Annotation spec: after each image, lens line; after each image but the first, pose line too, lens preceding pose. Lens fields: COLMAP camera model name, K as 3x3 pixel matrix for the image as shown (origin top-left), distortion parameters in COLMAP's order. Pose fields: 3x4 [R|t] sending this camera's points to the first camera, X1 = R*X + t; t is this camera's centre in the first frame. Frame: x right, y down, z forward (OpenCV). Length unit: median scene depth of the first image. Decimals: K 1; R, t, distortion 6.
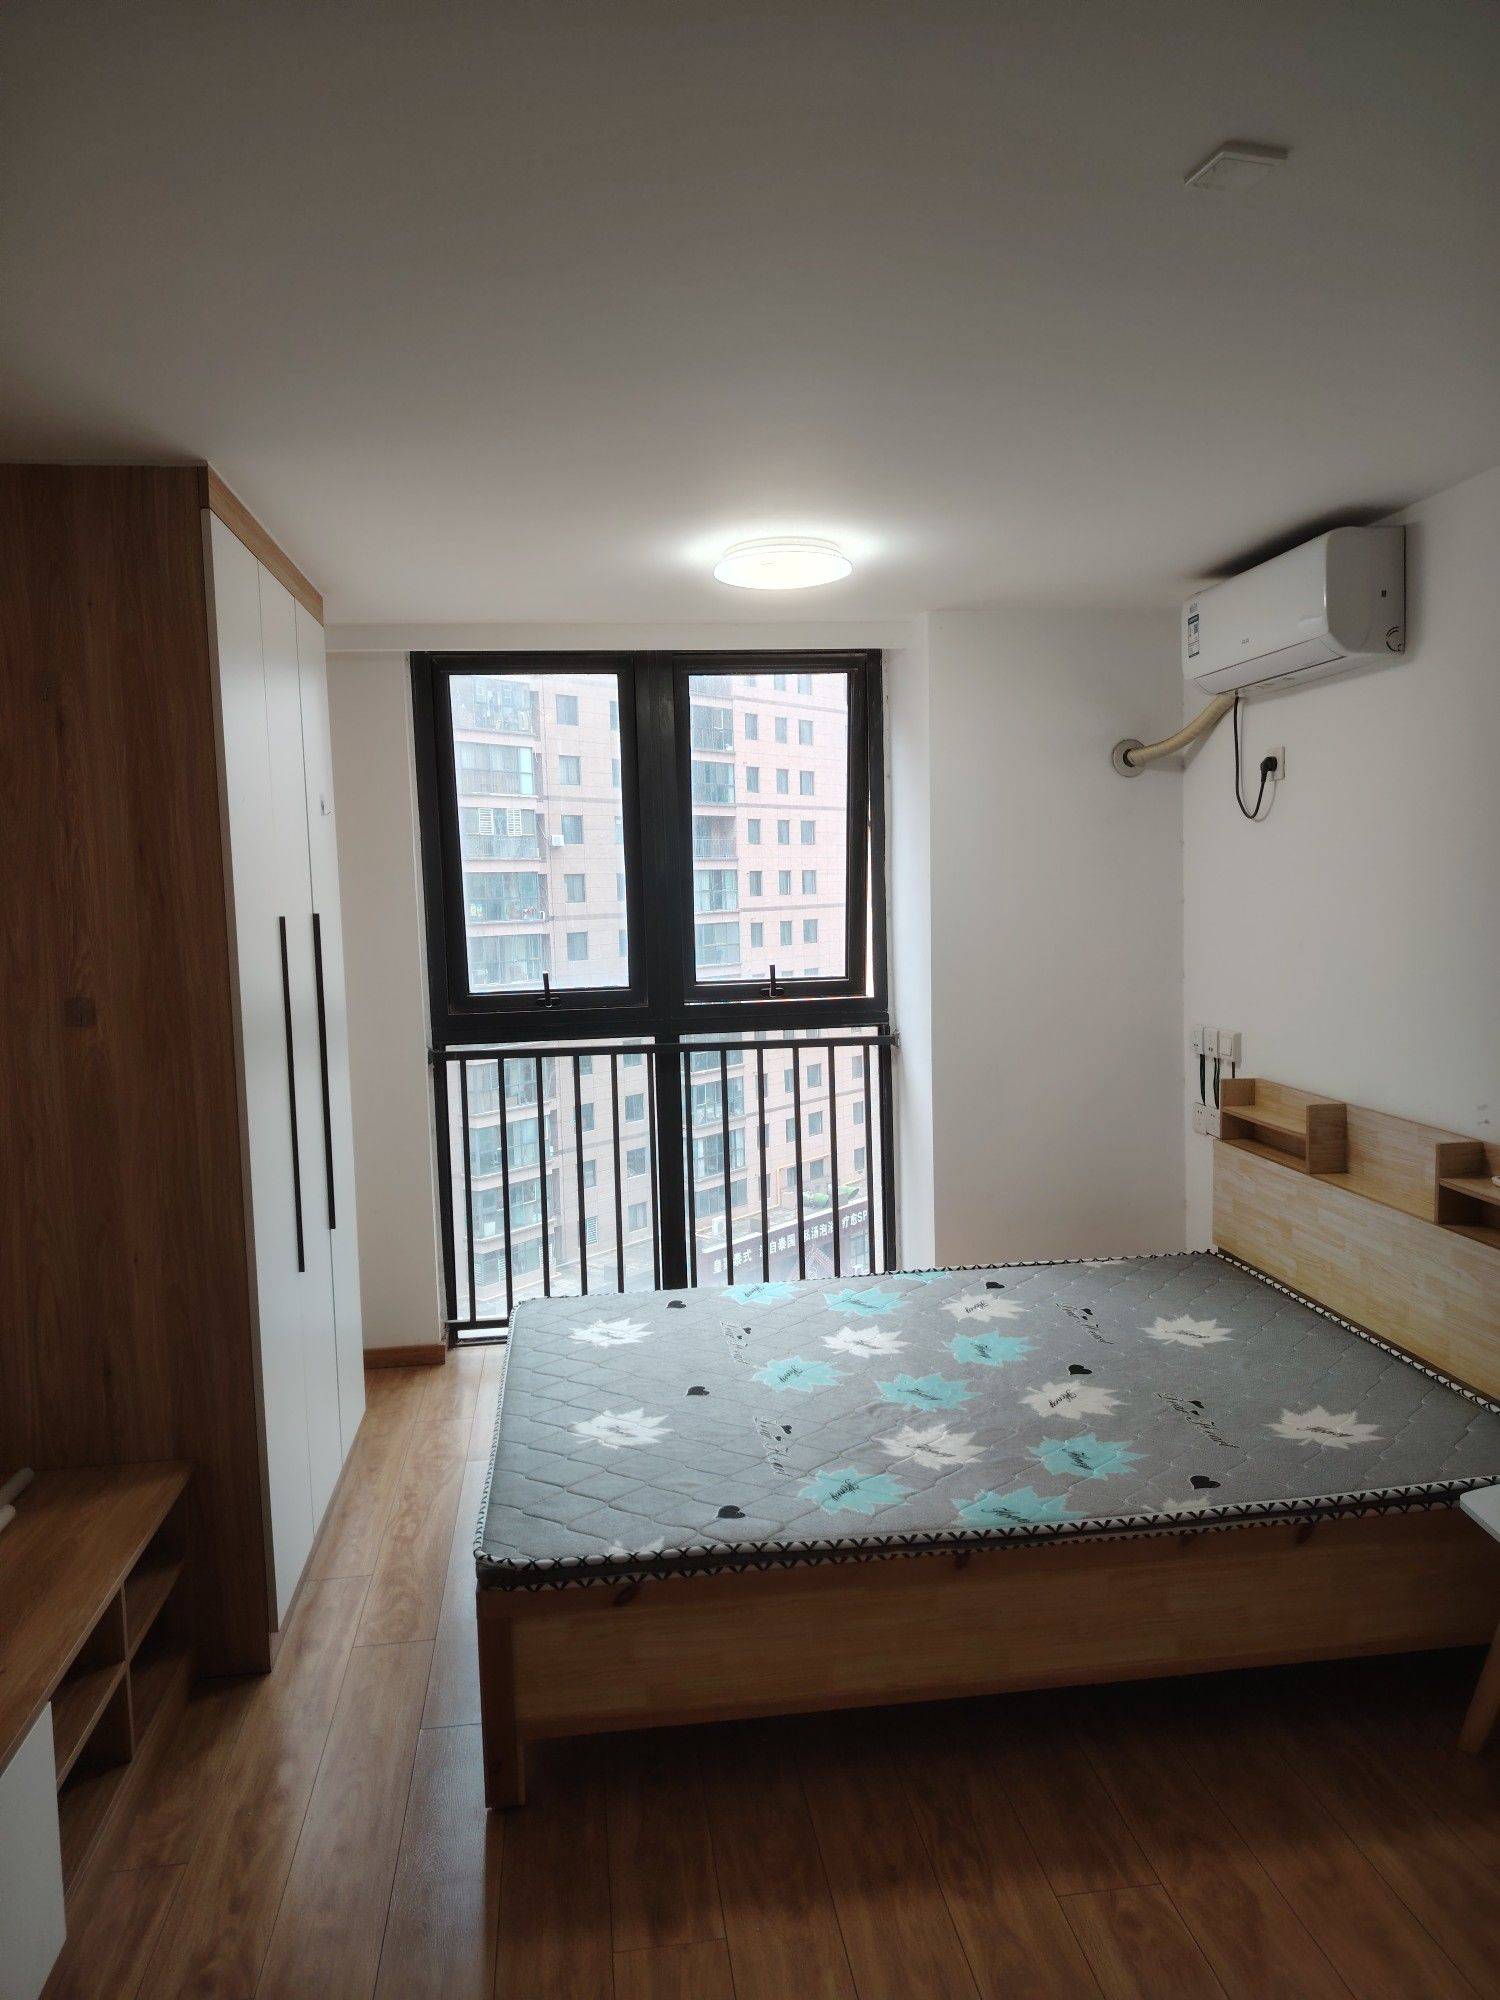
lens RADIAL K [[1406.0, 0, 750.0], [0, 1406.0, 1000.0], [0, 0, 1]] dist [0.055322, -0.078891]
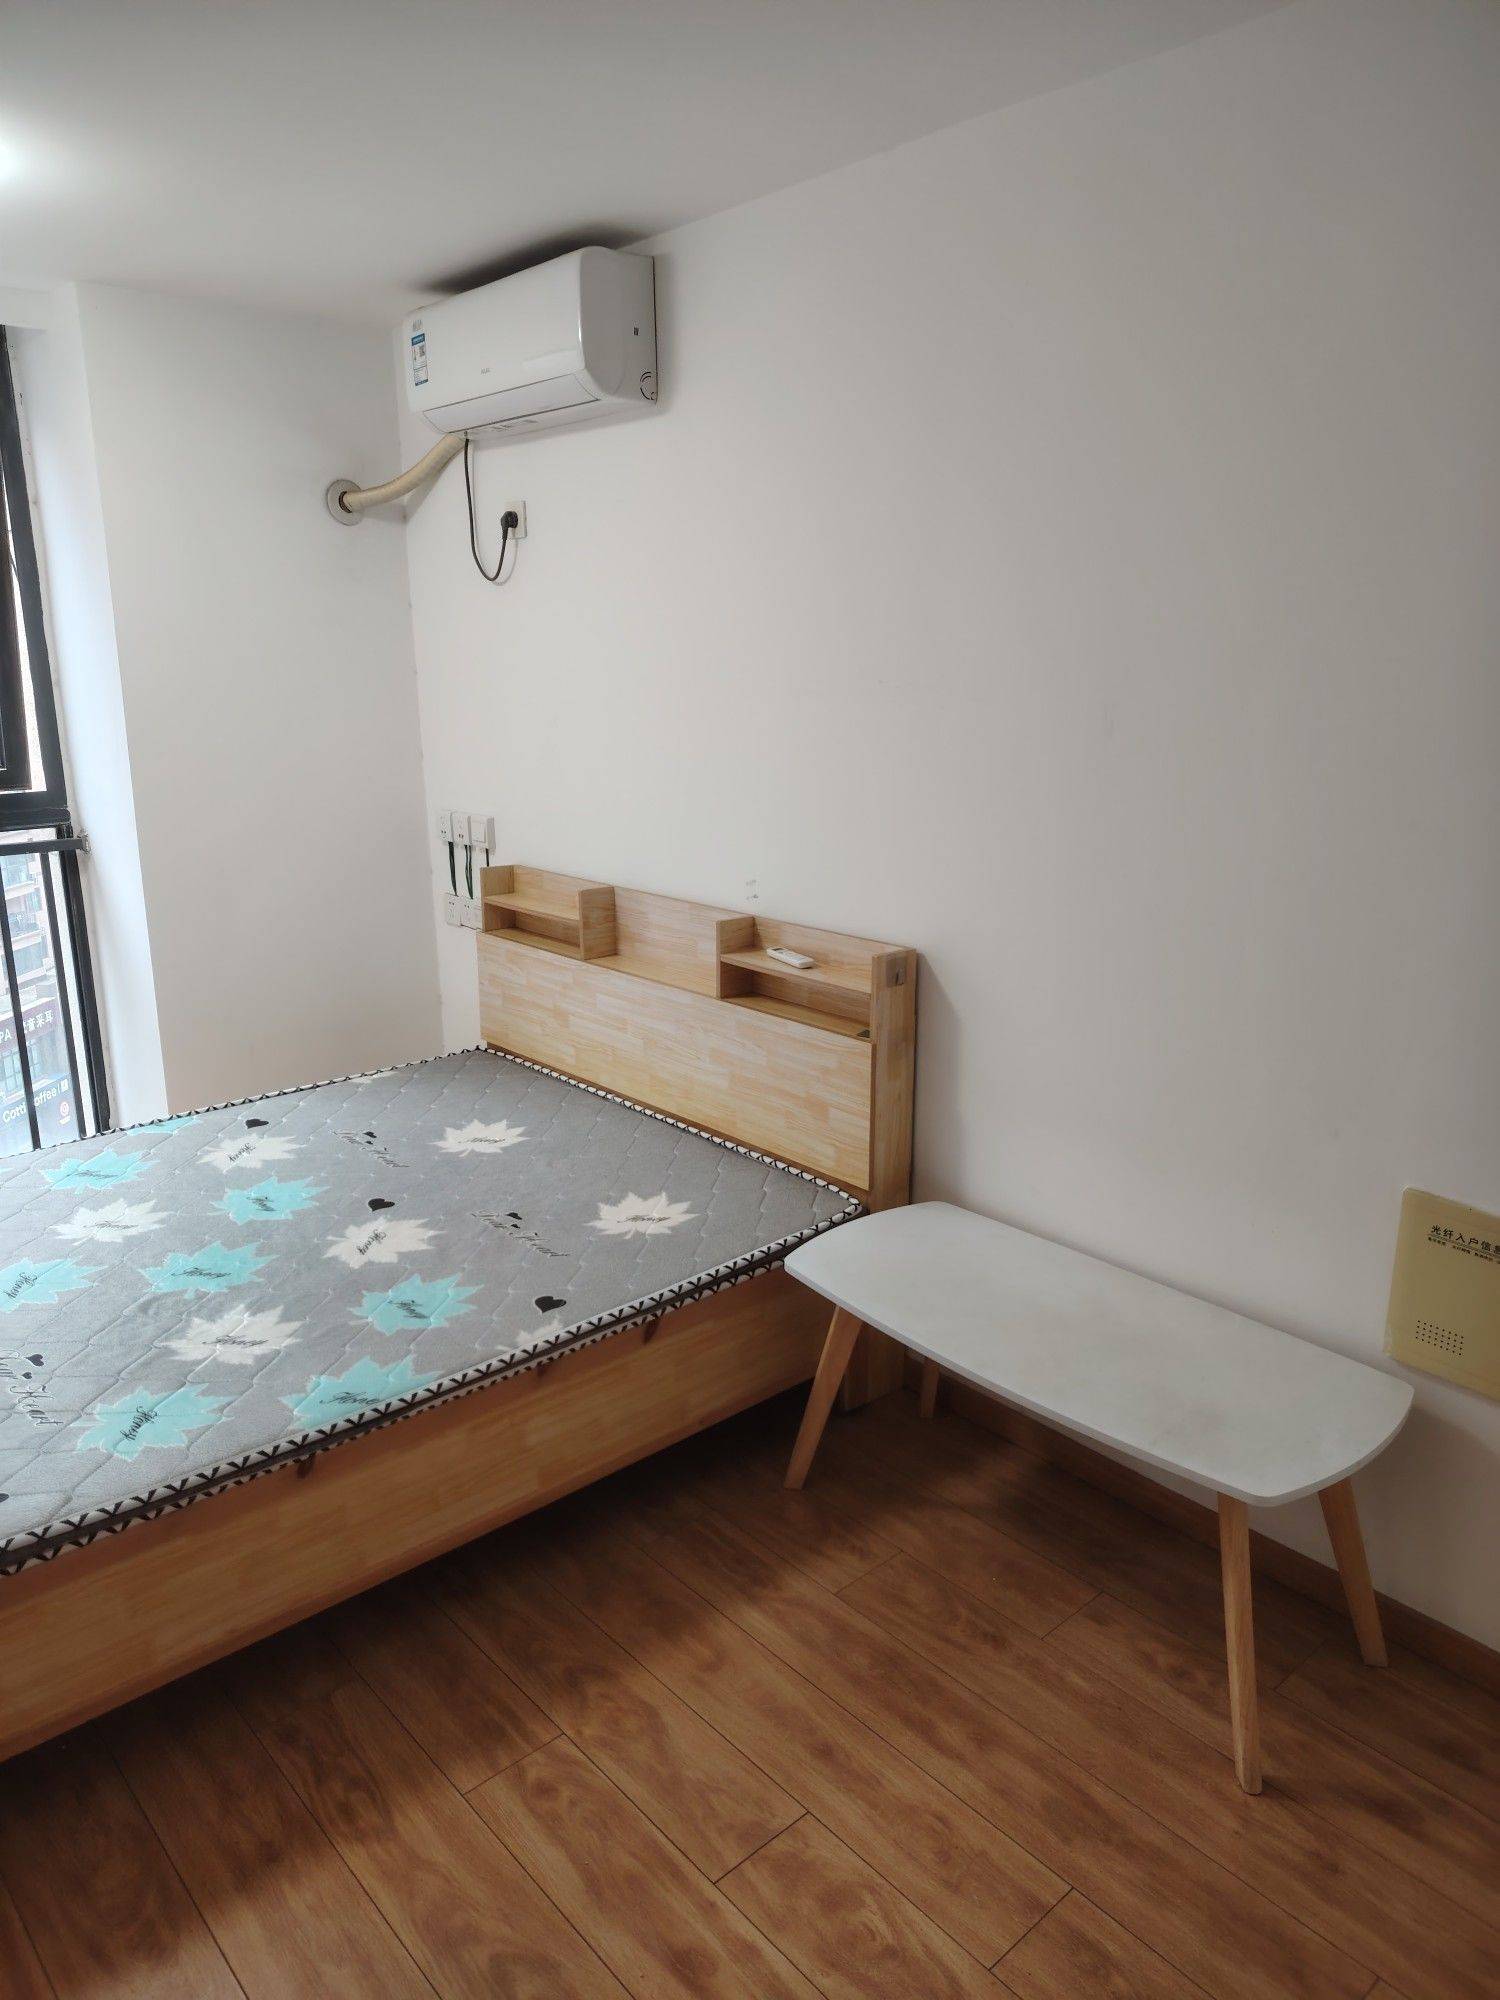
lens RADIAL K [[1379.5, 0, 750.0], [0, 1379.5, 1000.0], [0, 0, 1]] dist [0.113162, -0.223534]
pose [[0.829137, -0.119926, 0.546031, -0.041965], [0.032222, 0.985348, 0.167485, -0.007875], [-0.558116, -0.121274, 0.820852, 0.160154]]
